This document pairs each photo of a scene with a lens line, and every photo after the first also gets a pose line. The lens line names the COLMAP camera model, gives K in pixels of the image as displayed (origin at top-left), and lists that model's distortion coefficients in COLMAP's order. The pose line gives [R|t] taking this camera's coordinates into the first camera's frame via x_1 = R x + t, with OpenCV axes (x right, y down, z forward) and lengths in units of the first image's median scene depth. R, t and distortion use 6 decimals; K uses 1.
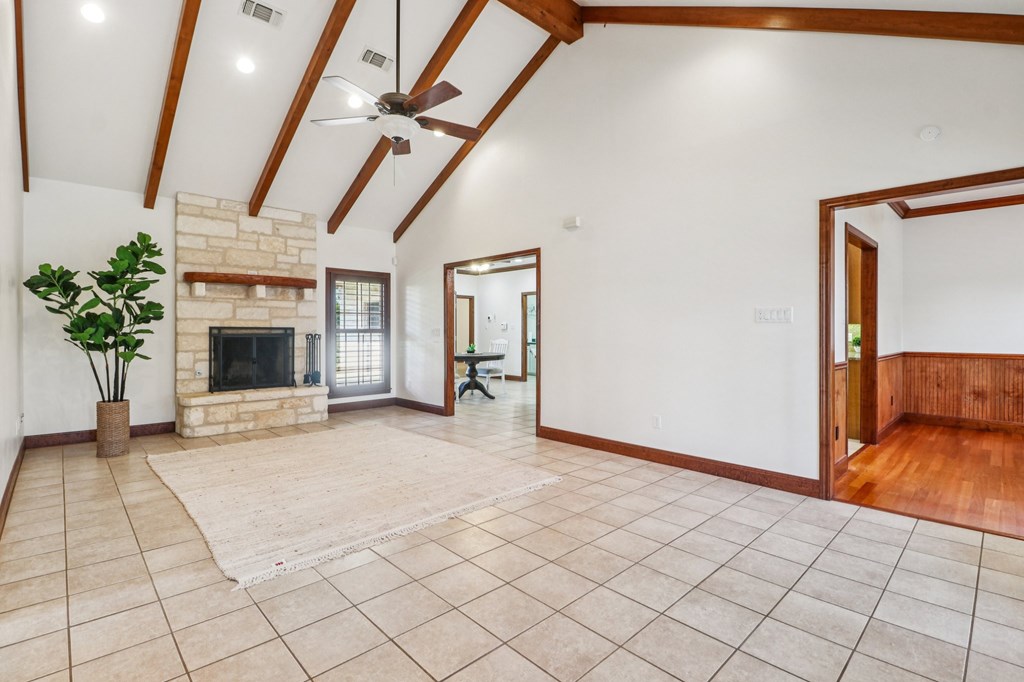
lens RADIAL K [[478.2, 0, 503.7], [0, 478.2, 333.5], [0, 0, 1]] dist [-0.007721, -0.002287]
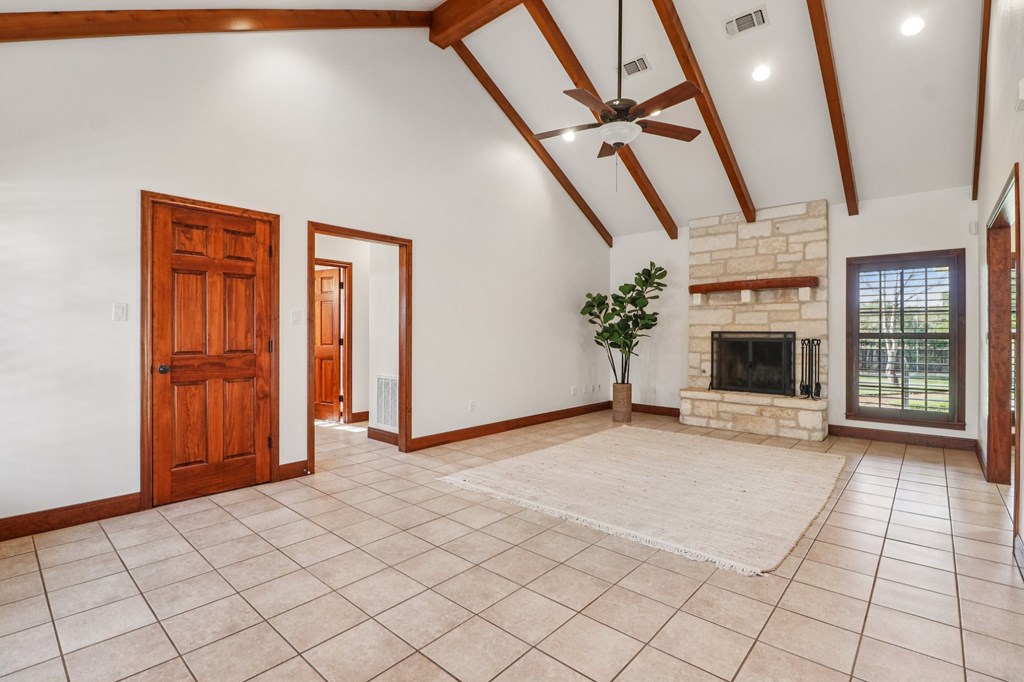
lens RADIAL K [[478.2, 0, 504.4], [0, 478.2, 338.6], [0, 0, 1]] dist [-0.007721, -0.002287]
pose [[0.085246, 0.008618, -0.996323, 0.466855], [-0.009525, 0.999924, 0.007834, -0.001340], [0.996314, 0.008822, 0.085321, 0.412937]]
